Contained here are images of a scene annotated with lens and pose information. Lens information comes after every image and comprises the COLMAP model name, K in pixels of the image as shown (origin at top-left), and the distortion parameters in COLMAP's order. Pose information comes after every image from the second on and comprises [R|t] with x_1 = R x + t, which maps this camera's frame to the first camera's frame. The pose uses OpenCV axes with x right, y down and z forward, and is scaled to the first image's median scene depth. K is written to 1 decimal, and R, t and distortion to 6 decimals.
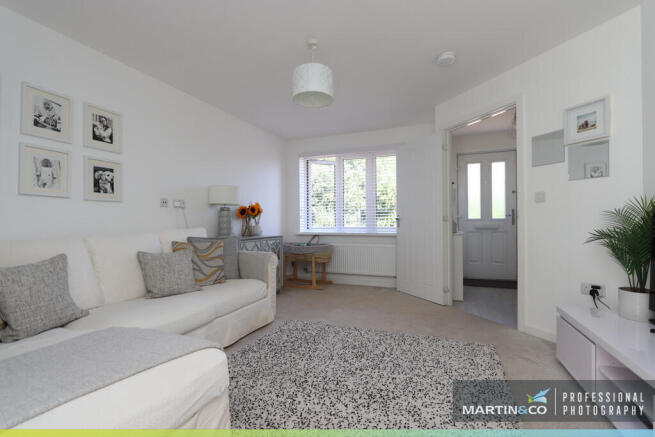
lens RADIAL K [[301.1, 0, 327.3], [0, 301.1, 222.1], [0, 0, 1]] dist [-0.019125, 0.000825]
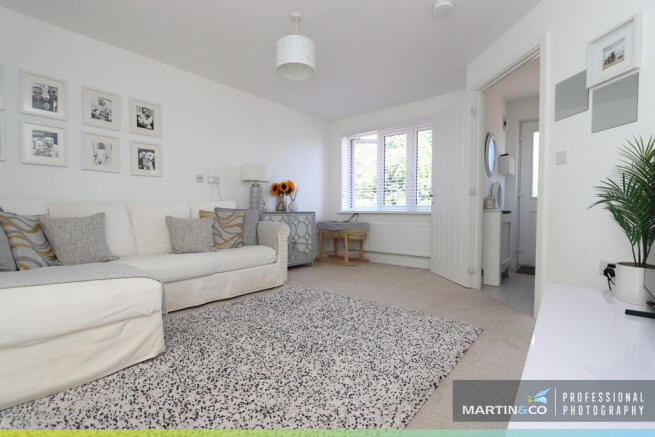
lens RADIAL K [[301.1, 0, 327.3], [0, 301.1, 222.1], [0, 0, 1]] dist [-0.019125, 0.000825]
pose [[0.952826, 0.019627, -0.302881, 0.359242], [-0.008384, 0.999228, 0.038375, 0.068527], [0.303400, -0.034025, 0.952256, 0.024126]]
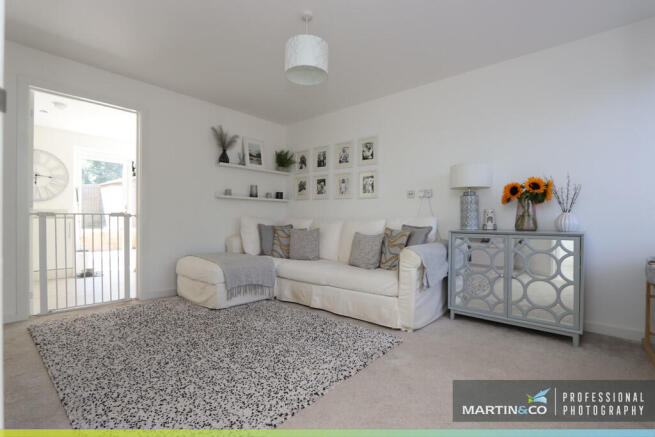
lens RADIAL K [[301.1, 0, 327.3], [0, 301.1, 222.1], [0, 0, 1]] dist [-0.019125, 0.000825]
pose [[-0.310089, 0.009407, -0.950661, 0.774886], [-0.002468, 0.999940, 0.010700, 0.035368], [0.950704, 0.005664, -0.310047, 1.274456]]
